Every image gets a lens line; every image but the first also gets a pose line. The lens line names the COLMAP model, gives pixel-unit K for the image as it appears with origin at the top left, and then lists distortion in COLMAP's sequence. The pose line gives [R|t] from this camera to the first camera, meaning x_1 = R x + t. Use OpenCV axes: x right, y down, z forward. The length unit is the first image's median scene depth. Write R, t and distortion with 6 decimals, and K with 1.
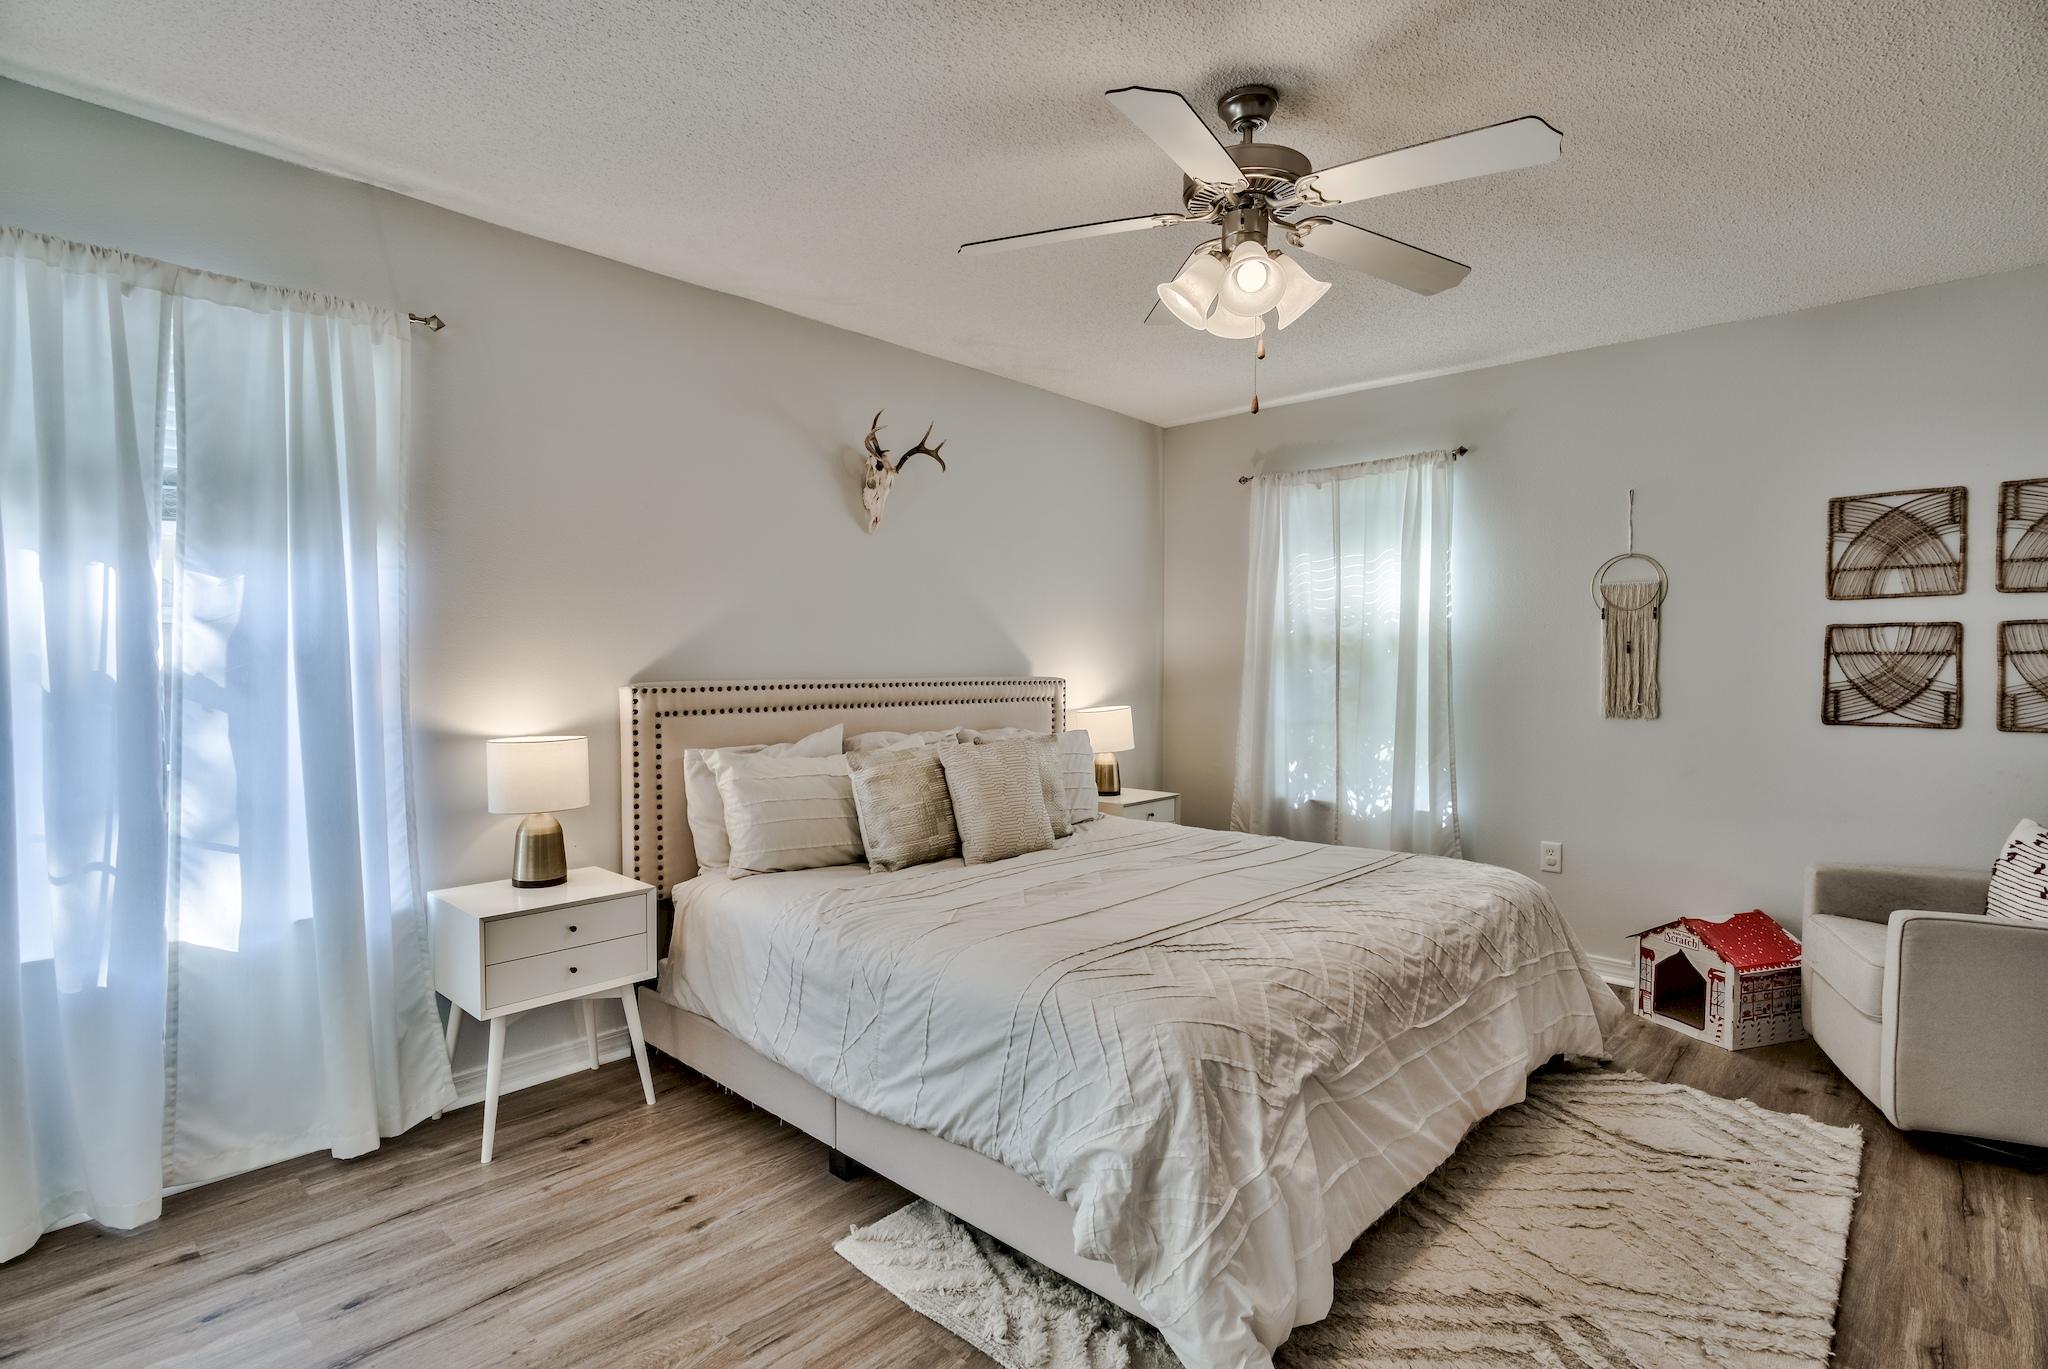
lens RADIAL K [[993.8, 0, 1022.7], [0, 993.8, 685.8], [0, 0, 1]] dist [-0.002666, -0.000890]
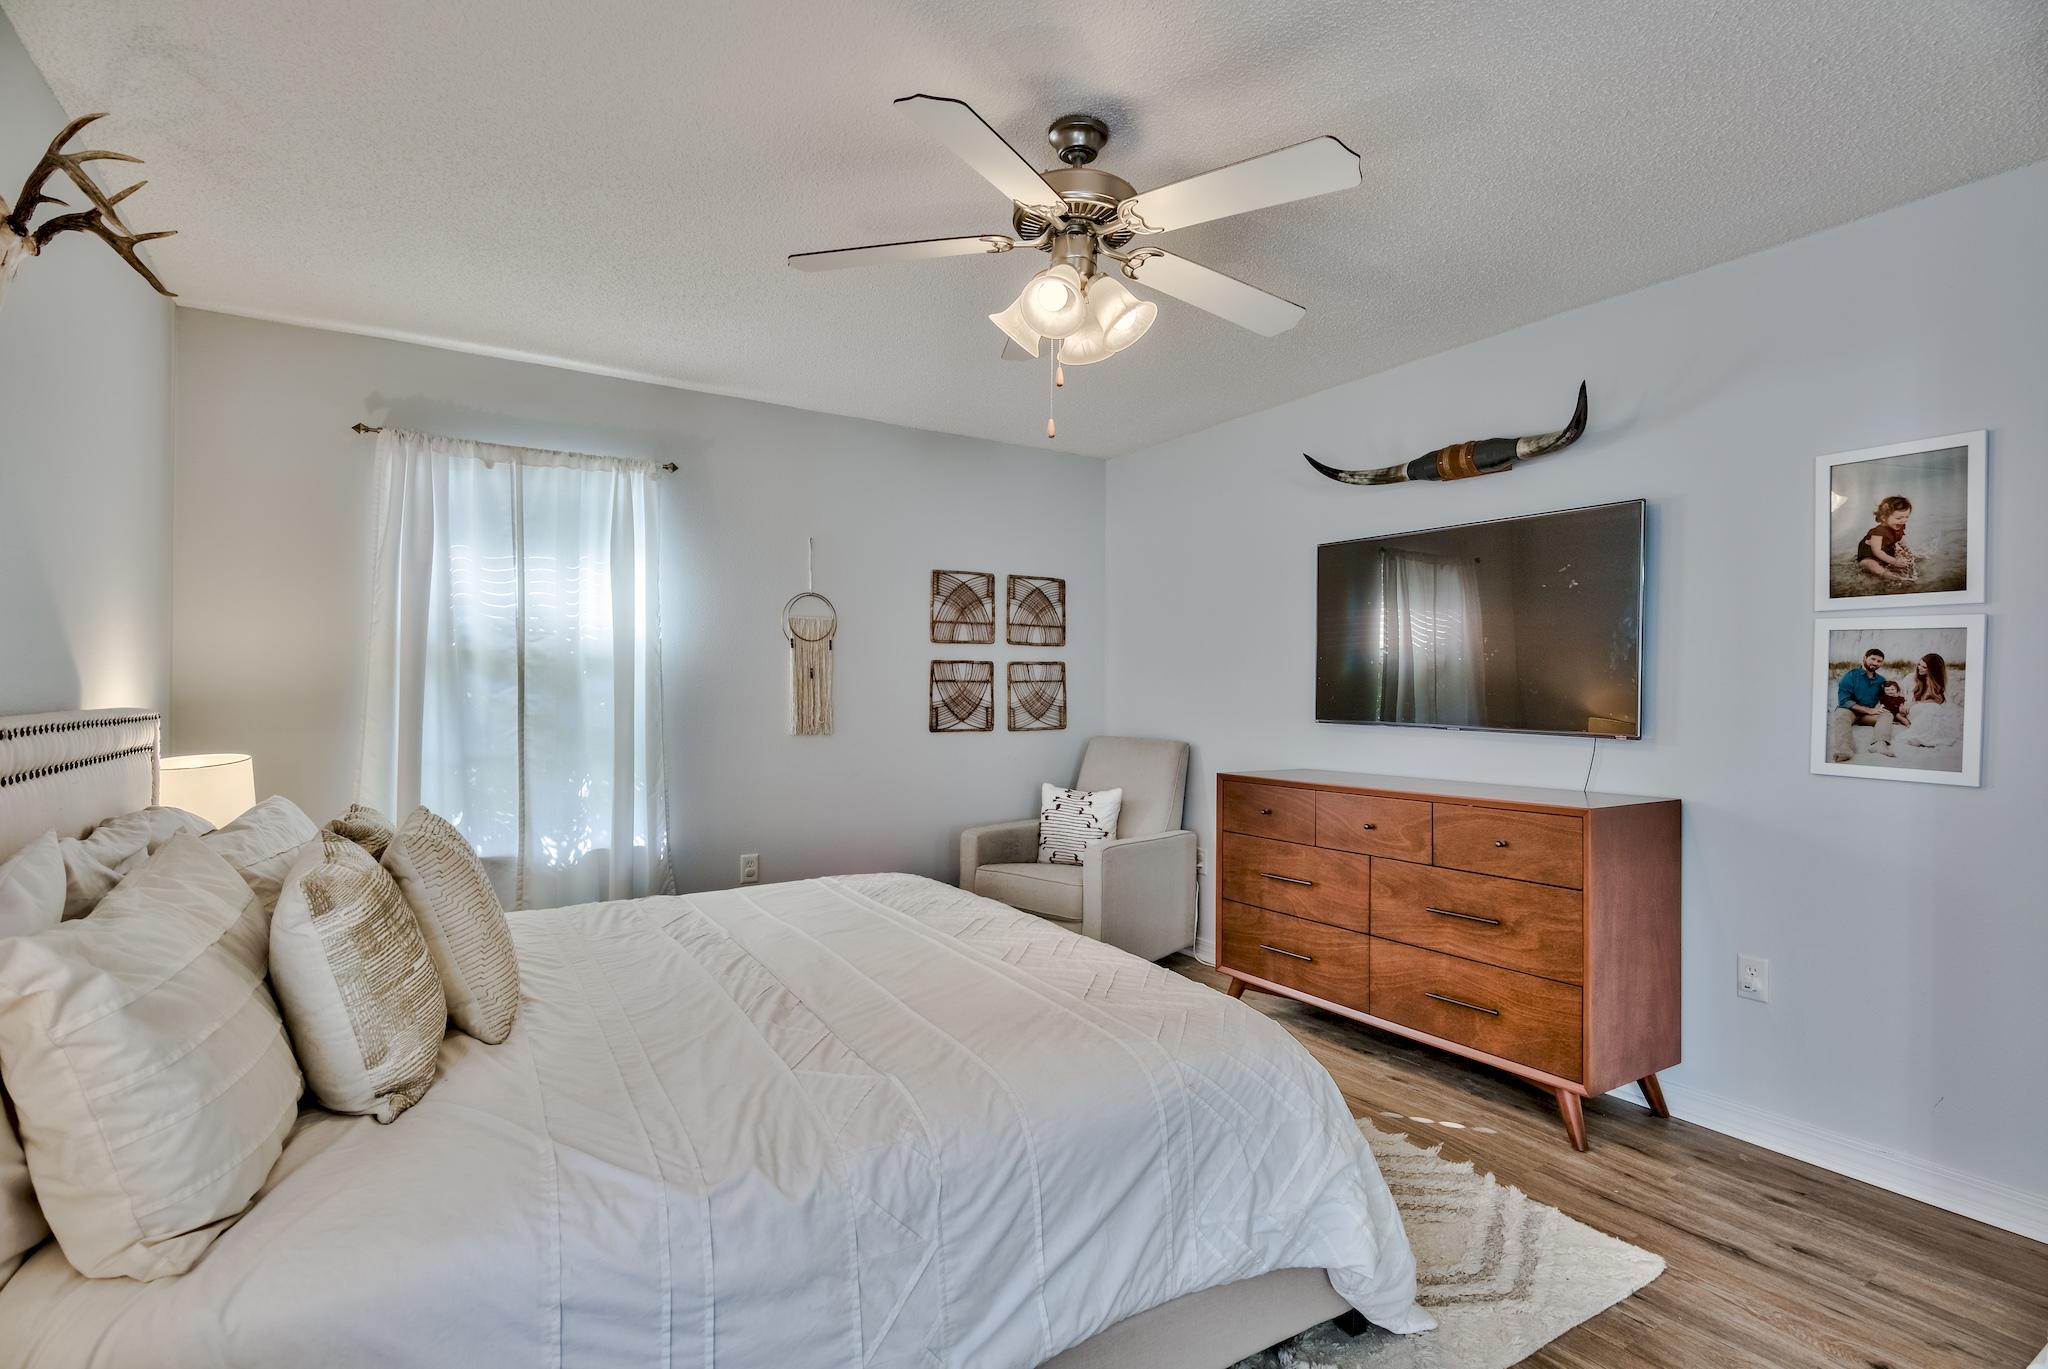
lens RADIAL K [[978.1, 0, 1021.4], [0, 978.1, 688.6], [0, 0, 1]] dist [-0.000058, -0.000400]
pose [[0.266718, 0.002614, 0.963771, -0.484753], [0.016884, 0.999830, -0.007384, -0.009798], [-0.963627, 0.018242, 0.266628, 0.525576]]
